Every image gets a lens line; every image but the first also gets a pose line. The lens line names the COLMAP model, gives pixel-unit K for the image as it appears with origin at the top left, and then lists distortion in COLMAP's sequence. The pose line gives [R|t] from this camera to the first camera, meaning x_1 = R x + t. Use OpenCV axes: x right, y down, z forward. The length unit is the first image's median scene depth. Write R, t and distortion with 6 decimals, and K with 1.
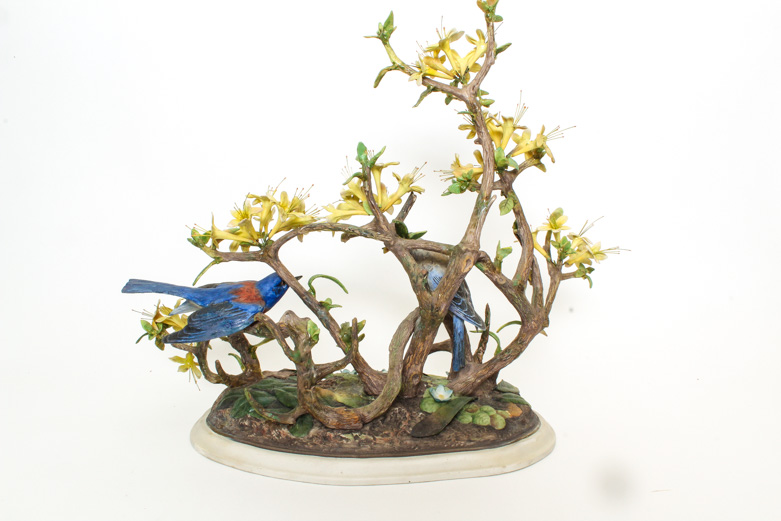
lens RADIAL K [[633.5, 0, 389.9], [0, 633.5, 262.8], [0, 0, 1]] dist [-0.152194, -0.002021]
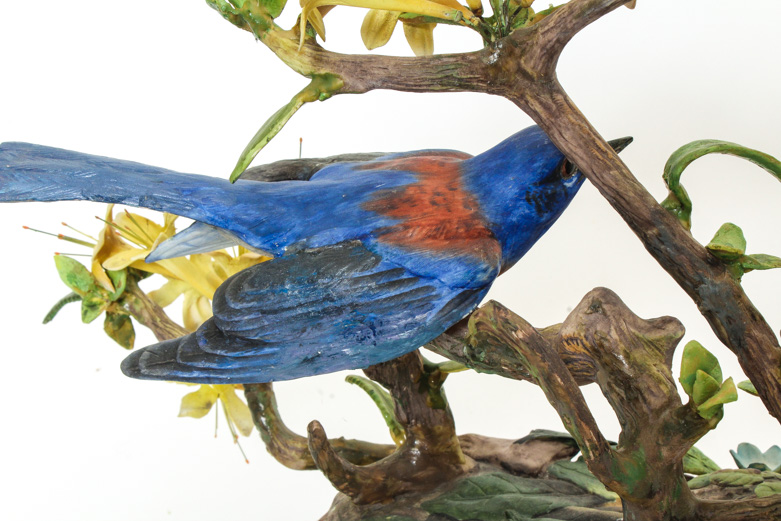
lens RADIAL K [[1453.1, 0, 387.4], [0, 1453.1, 259.4], [0, 0, 1]] dist [0.007829, 0.000000]
pose [[0.982905, 0.038498, -0.180043, -0.133935], [-0.003325, 0.981447, 0.191703, -0.048808], [0.184083, -0.187828, 0.964797, 0.396681]]
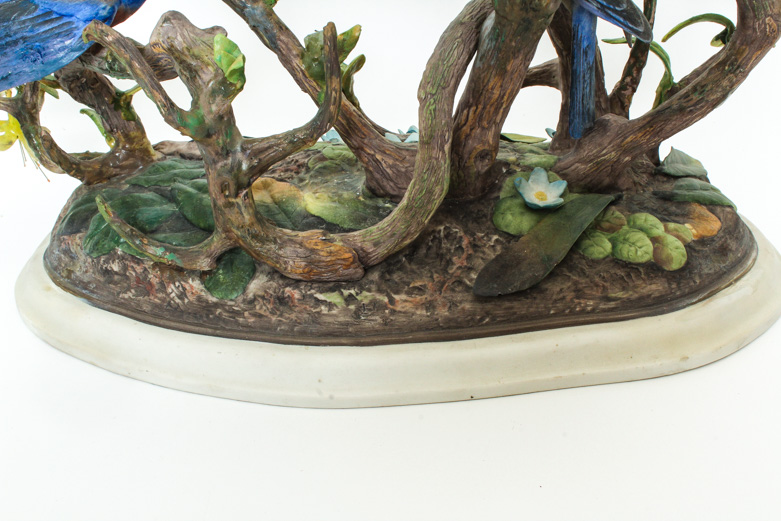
lens RADIAL K [[910.4, 0, 390.8], [0, 910.4, 265.7], [0, 0, 1]] dist [-0.084508, 0.000000]
pose [[0.998126, -0.023804, -0.056368, 0.011287], [0.042510, 0.932370, 0.358997, 0.025115], [0.044010, -0.360721, 0.931635, 0.388954]]
